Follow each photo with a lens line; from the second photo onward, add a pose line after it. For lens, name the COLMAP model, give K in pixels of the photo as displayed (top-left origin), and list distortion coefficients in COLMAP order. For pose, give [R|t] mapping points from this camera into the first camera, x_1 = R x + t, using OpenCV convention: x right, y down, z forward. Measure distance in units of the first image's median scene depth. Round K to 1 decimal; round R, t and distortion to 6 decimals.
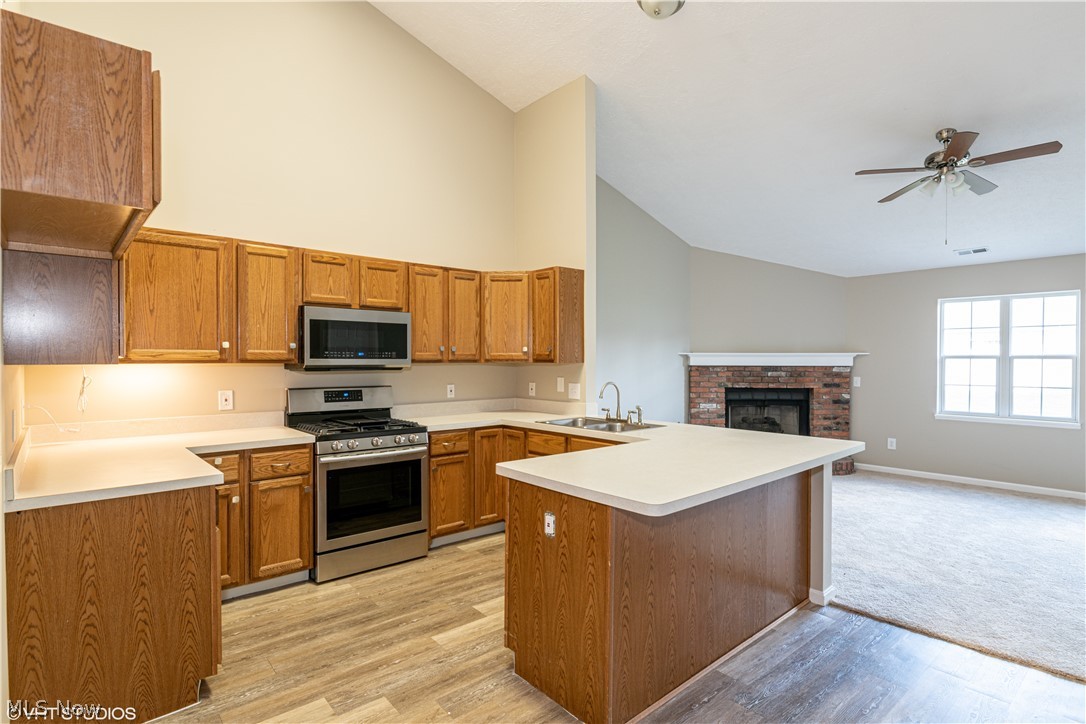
lens RADIAL K [[553.9, 0, 543.0], [0, 553.9, 362.0], [0, 0, 1]] dist [-0.002669, -0.000898]
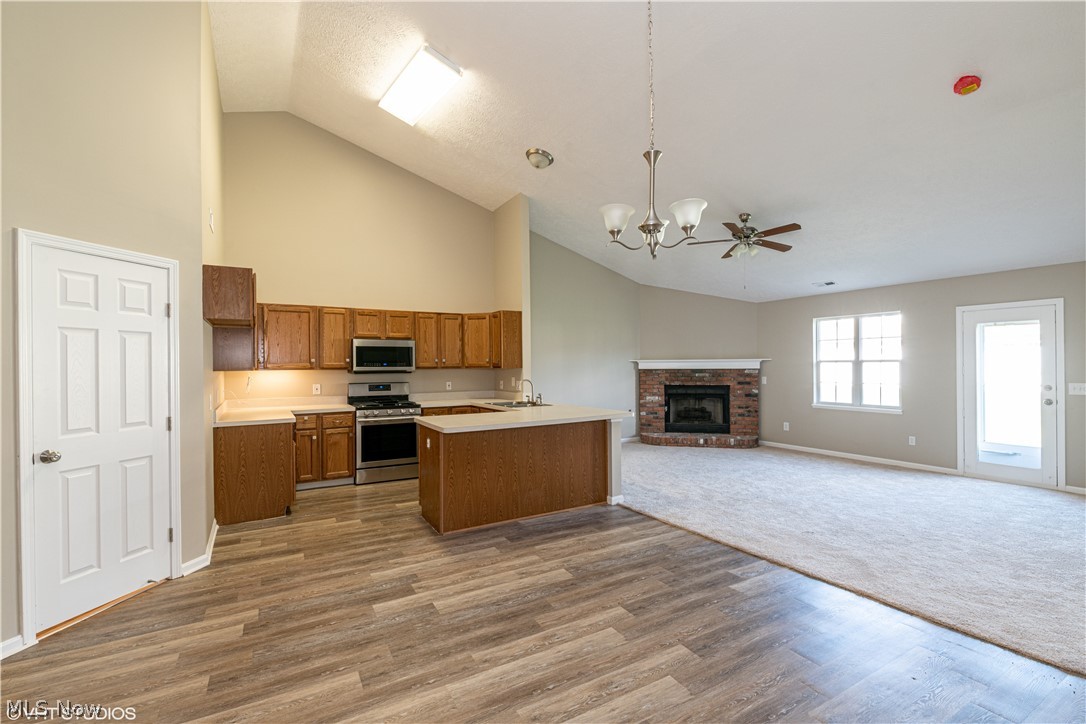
lens RADIAL K [[486.7, 0, 543.0], [0, 486.7, 362.0], [0, 0, 1]] dist [-0.000567, 0.000110]
pose [[0.981101, -0.009683, -0.193254, 0.441864], [0.007749, 0.999912, -0.010764, -0.000505], [0.193341, 0.009063, 0.981090, -0.422805]]
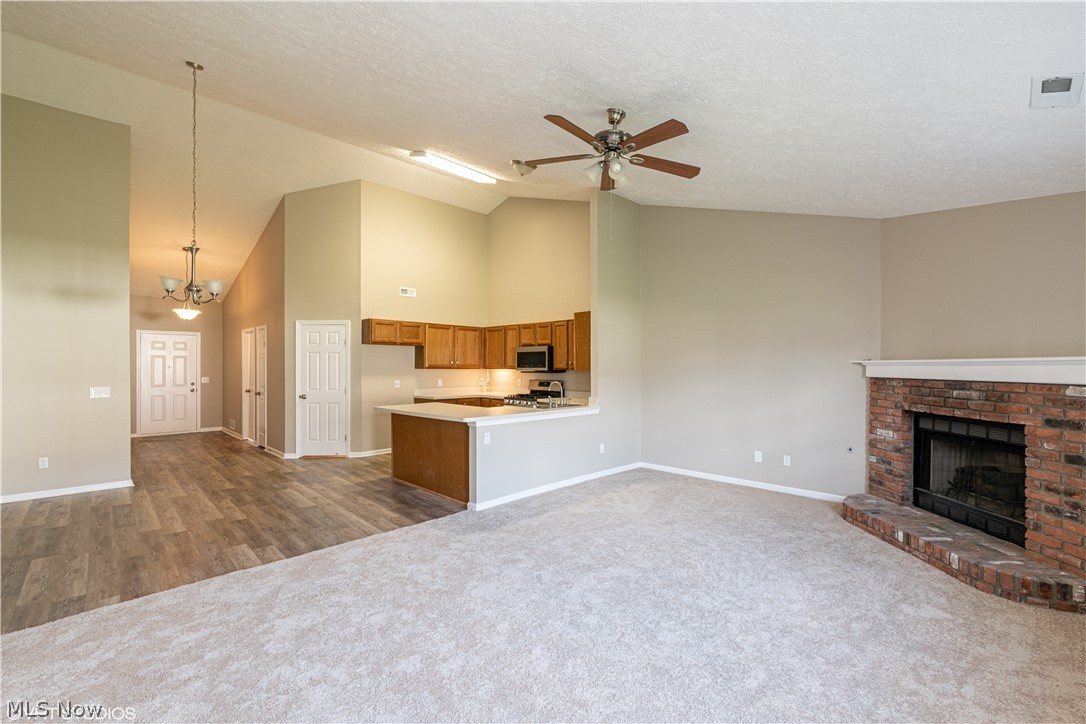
lens RADIAL K [[468.9, 0, 543.0], [0, 468.9, 362.0], [0, 0, 1]] dist [-0.000798, -0.000153]
pose [[0.049700, -0.010760, -0.998706, 1.483169], [-0.006694, 0.999916, -0.011106, -0.007033], [0.998742, 0.007238, 0.049623, 0.859289]]
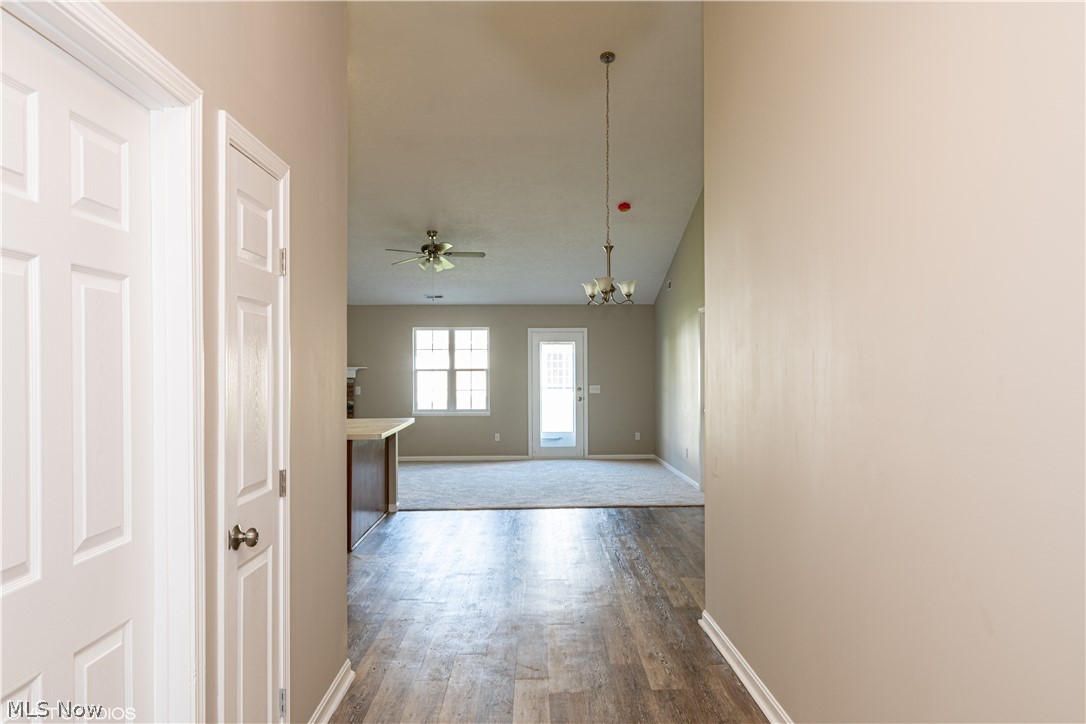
lens RADIAL K [[809.0, 0, 543.0], [0, 809.0, 362.0], [0, 0, 1]] dist [0.001737, 0.000065]
pose [[0.652187, 0.001549, 0.758057, -0.858636], [0.010937, 0.999875, -0.011453, -0.004624], [-0.757979, 0.015760, 0.652088, -0.786339]]
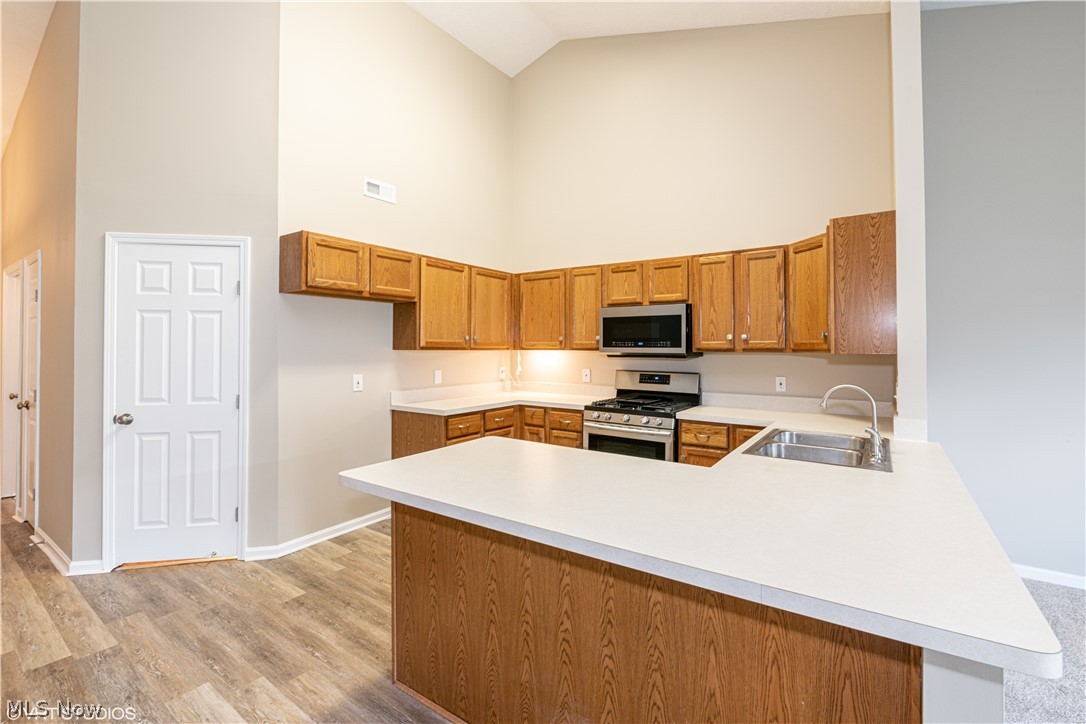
lens RADIAL K [[479.0, 0, 546.3], [0, 479.0, 338.0], [0, 0, 1]] dist [-0.002267, -0.000668]
pose [[0.228645, -0.018317, -0.973338, 0.558304], [-0.006342, 0.999774, -0.020304, -0.003851], [0.973489, 0.010815, 0.228477, 0.516206]]
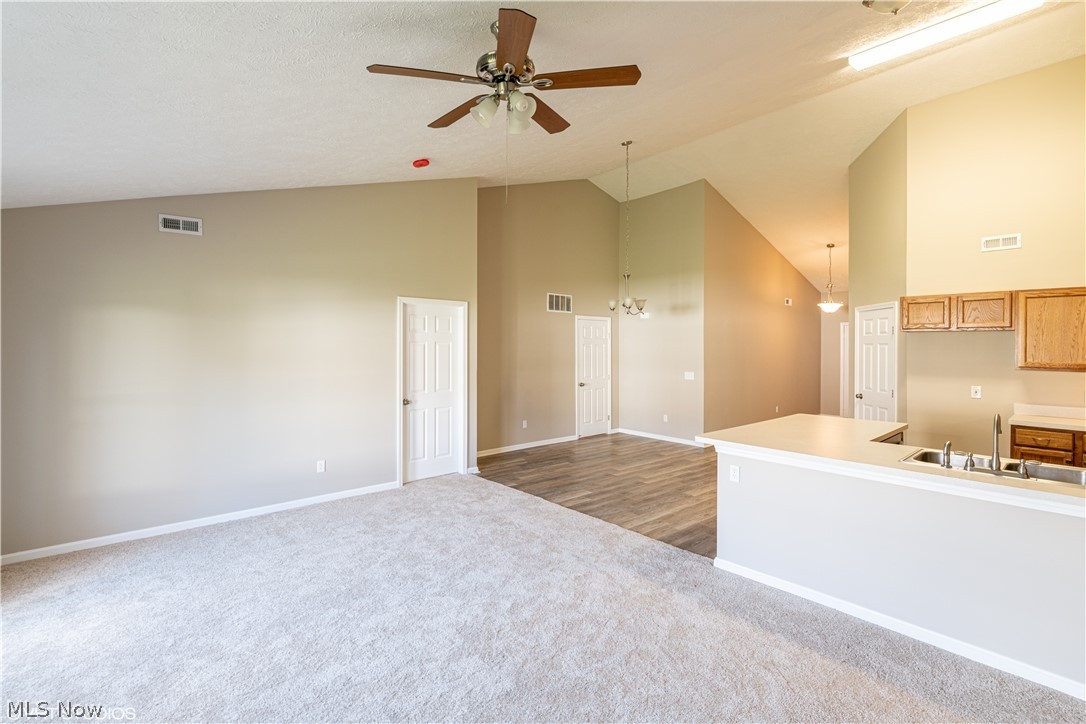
lens RADIAL K [[477.1, 0, 550.7], [0, 477.1, 346.7], [0, 0, 1]] dist [-0.000273, -0.000028]
pose [[-0.999978, -0.006311, -0.001800, 0.682777], [-0.006321, 0.999963, 0.005778, -0.050597], [0.001764, 0.005790, -0.999982, 1.565475]]
